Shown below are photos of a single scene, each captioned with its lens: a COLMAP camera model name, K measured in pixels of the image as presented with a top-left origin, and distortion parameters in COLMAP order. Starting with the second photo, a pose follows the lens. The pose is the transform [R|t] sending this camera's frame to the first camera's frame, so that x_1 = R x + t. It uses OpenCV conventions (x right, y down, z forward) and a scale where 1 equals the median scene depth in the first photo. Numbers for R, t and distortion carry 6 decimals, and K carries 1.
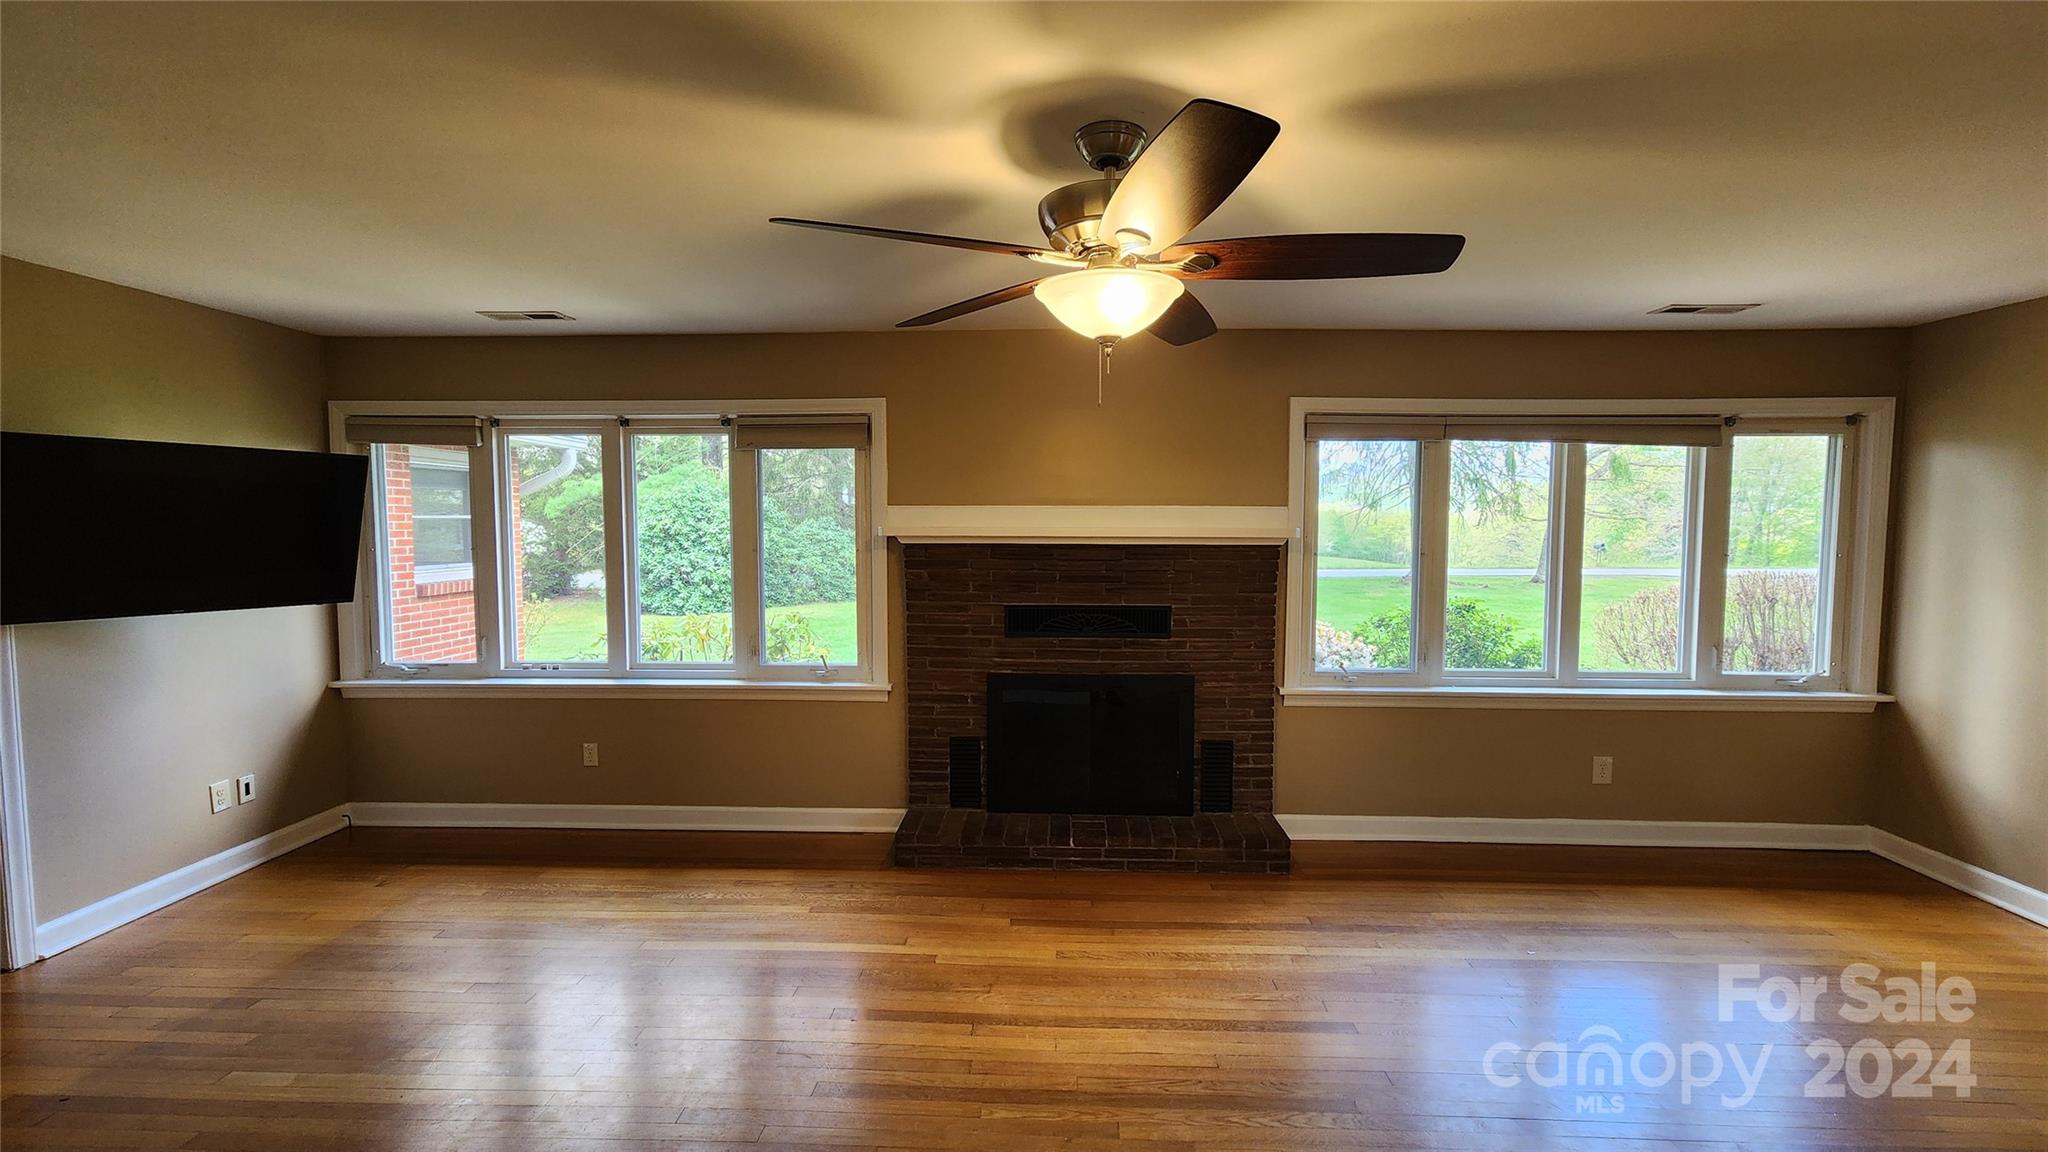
lens RADIAL K [[834.4, 0, 1032.6], [0, 834.4, 576.1], [0, 0, 1]] dist [-0.001545, -0.000148]
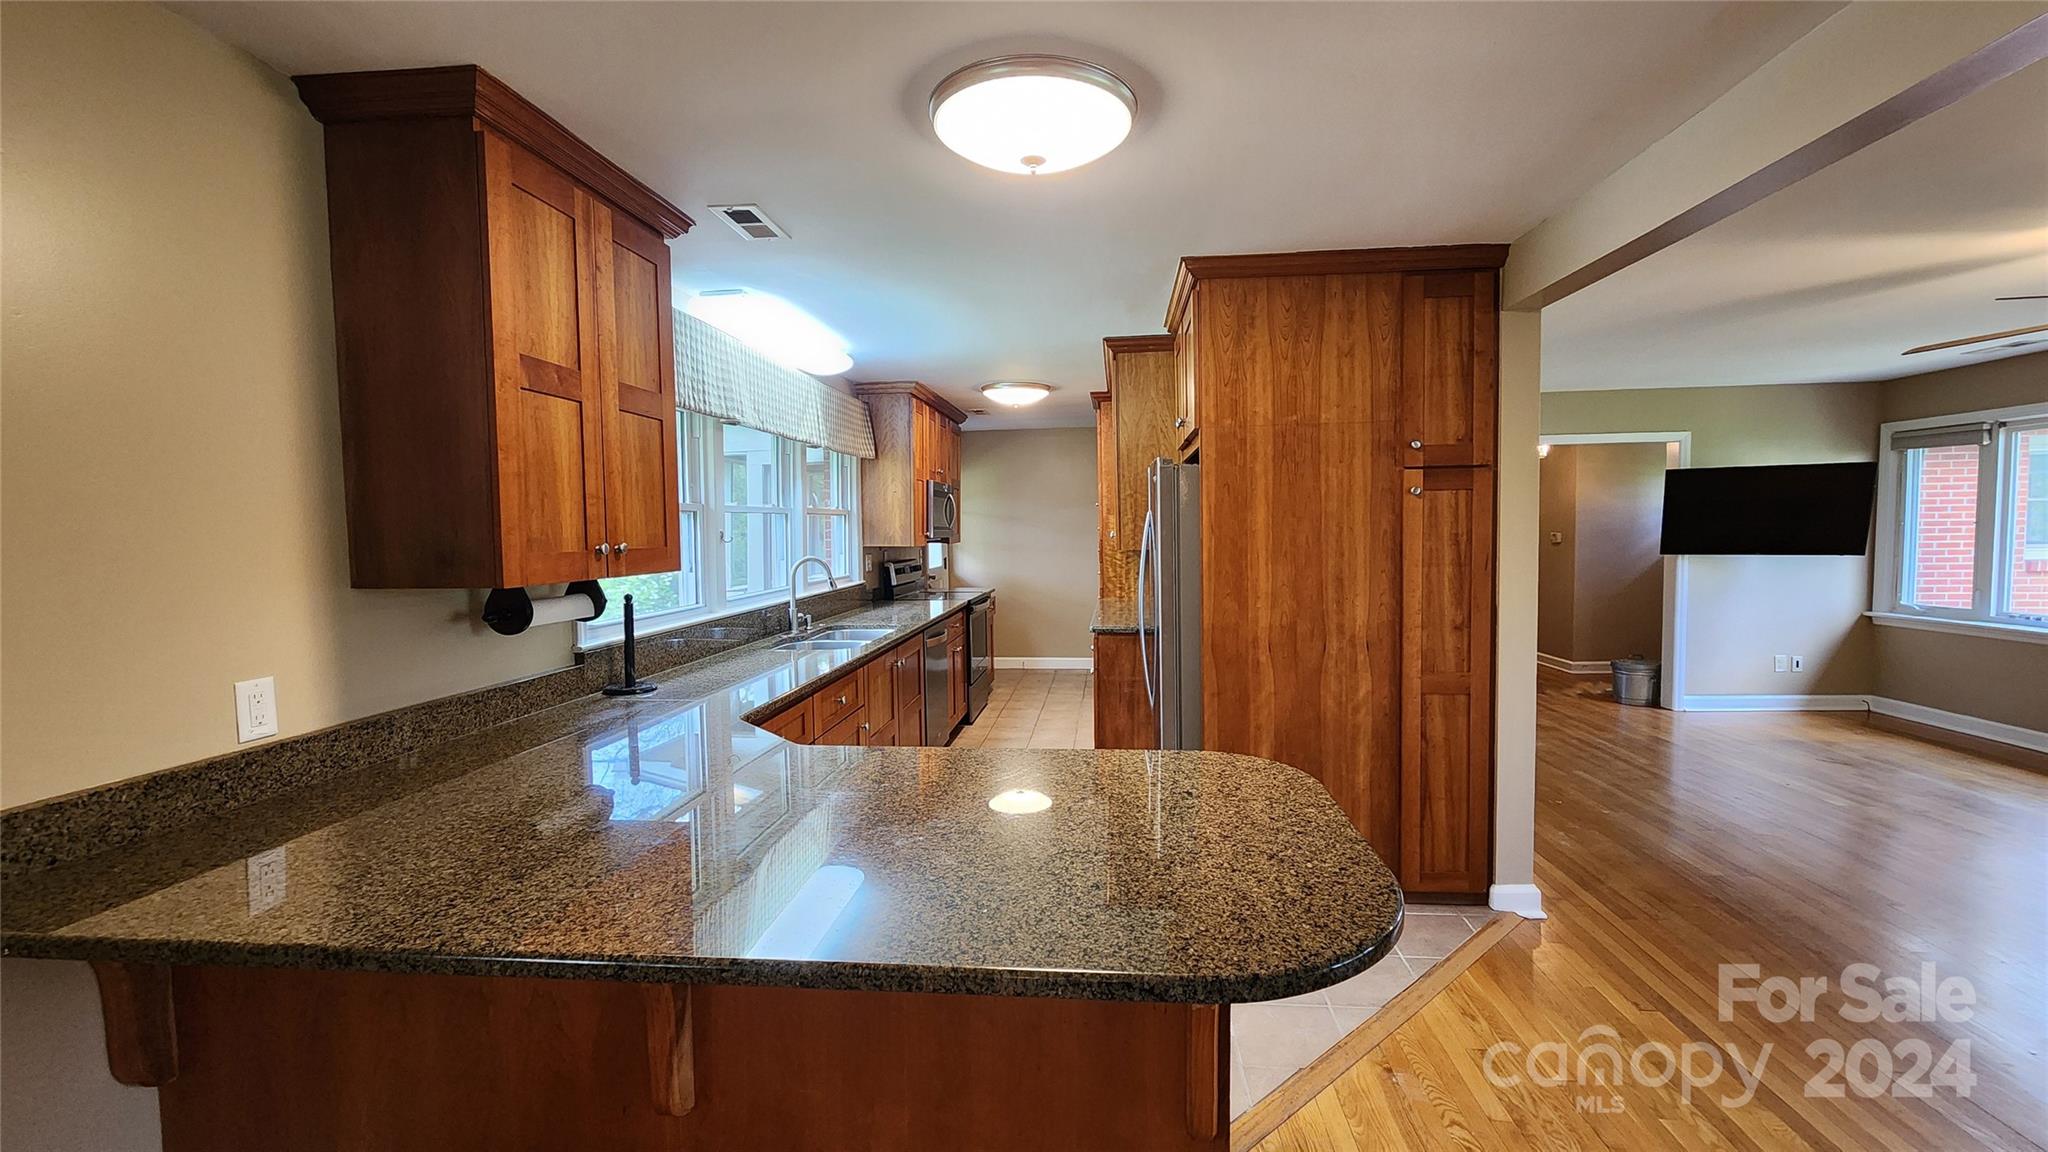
lens RADIAL K [[834.4, 0, 1032.6], [0, 834.4, 576.1], [0, 0, 1]] dist [-0.001545, -0.000148]
pose [[-0.073677, 0.056108, -0.995703, 0.789444], [-0.045495, 0.997188, 0.059558, 0.043353], [0.996244, 0.049687, -0.070917, -0.407981]]
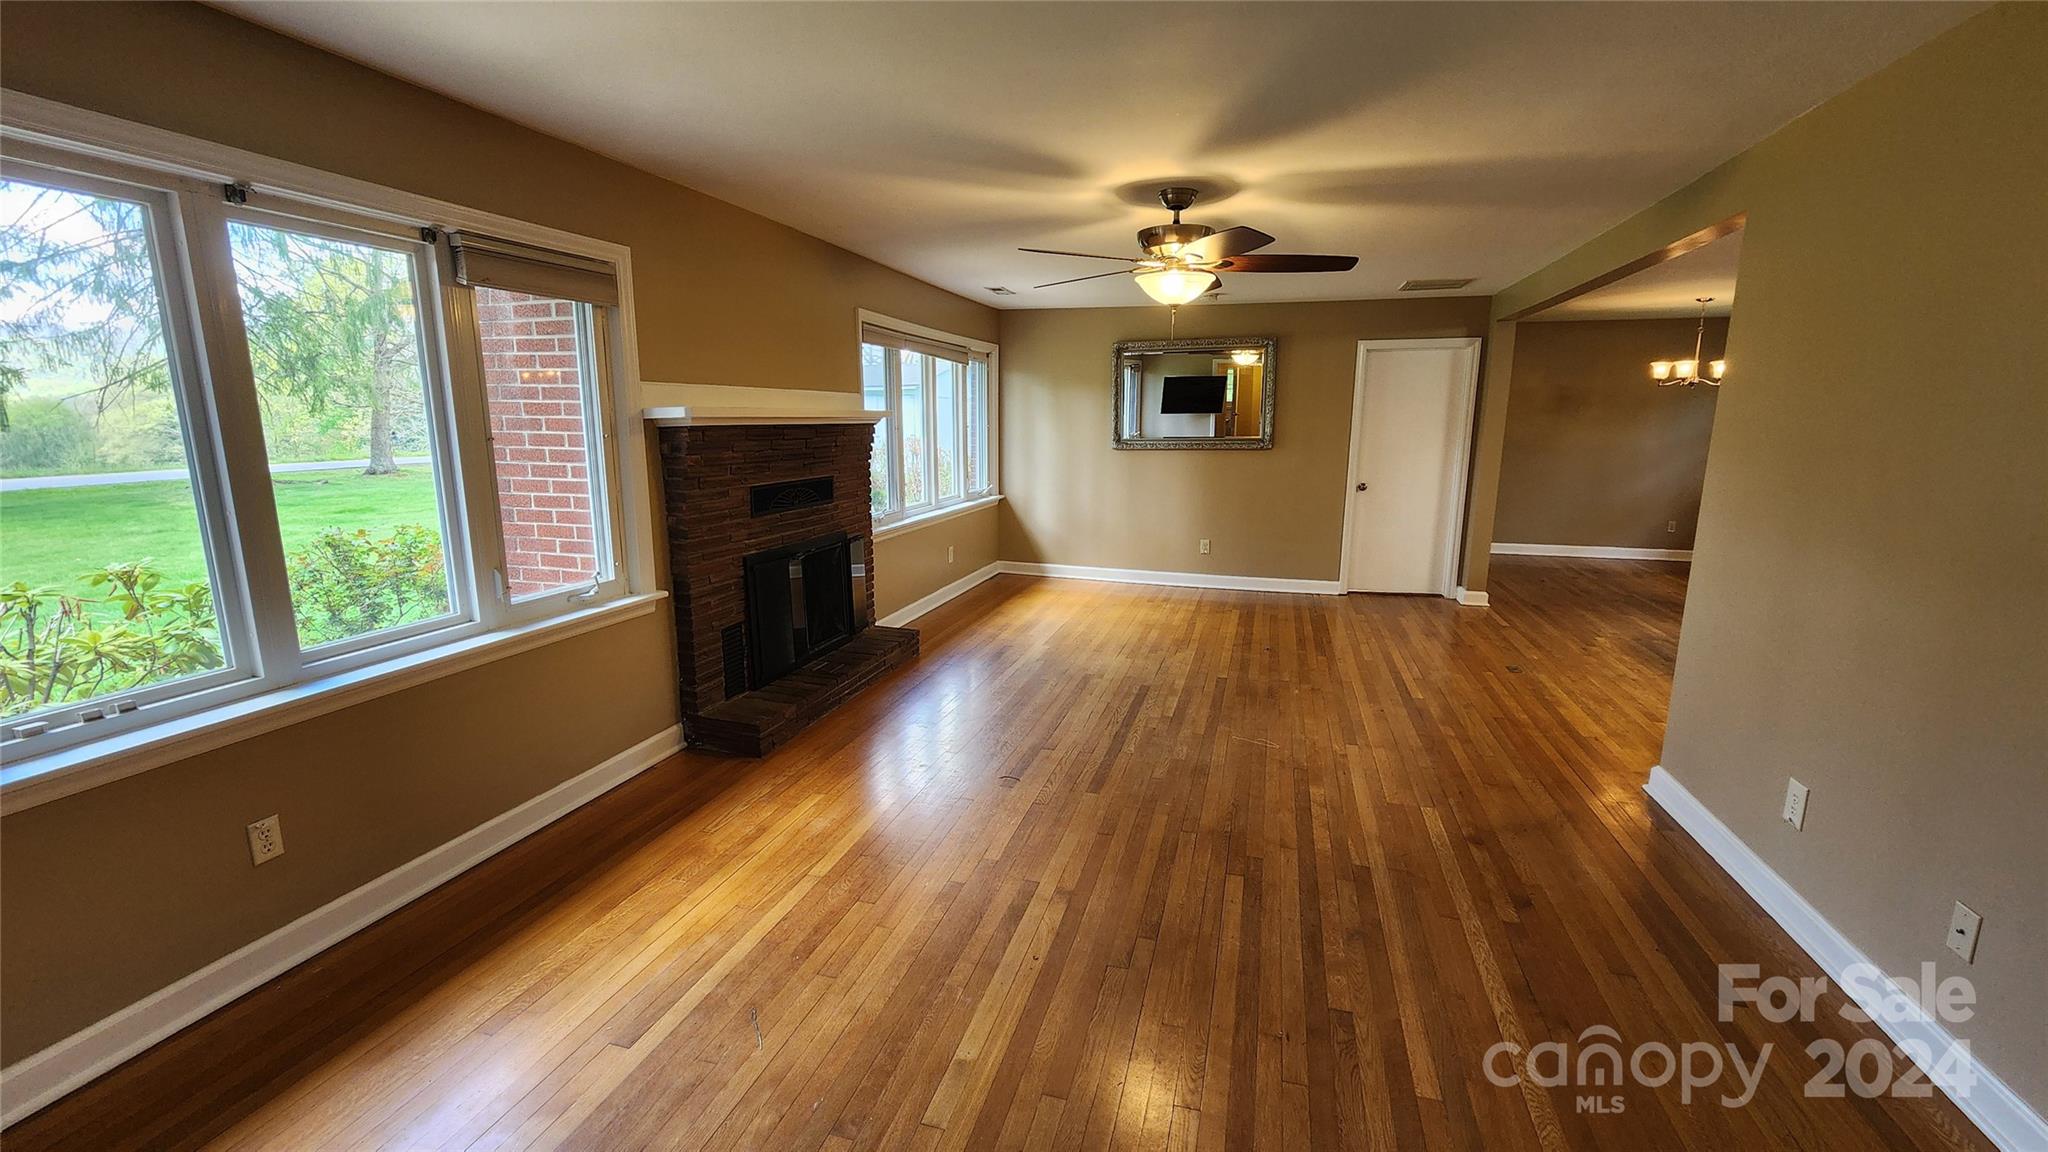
lens RADIAL K [[834.4, 0, 1032.6], [0, 834.4, 576.1], [0, 0, 1]] dist [-0.001545, -0.000148]
pose [[0.241859, -0.184192, 0.952669, -0.914113], [0.057037, 0.982818, 0.175541, -0.016267], [-0.968633, 0.011881, 0.248210, 0.410979]]
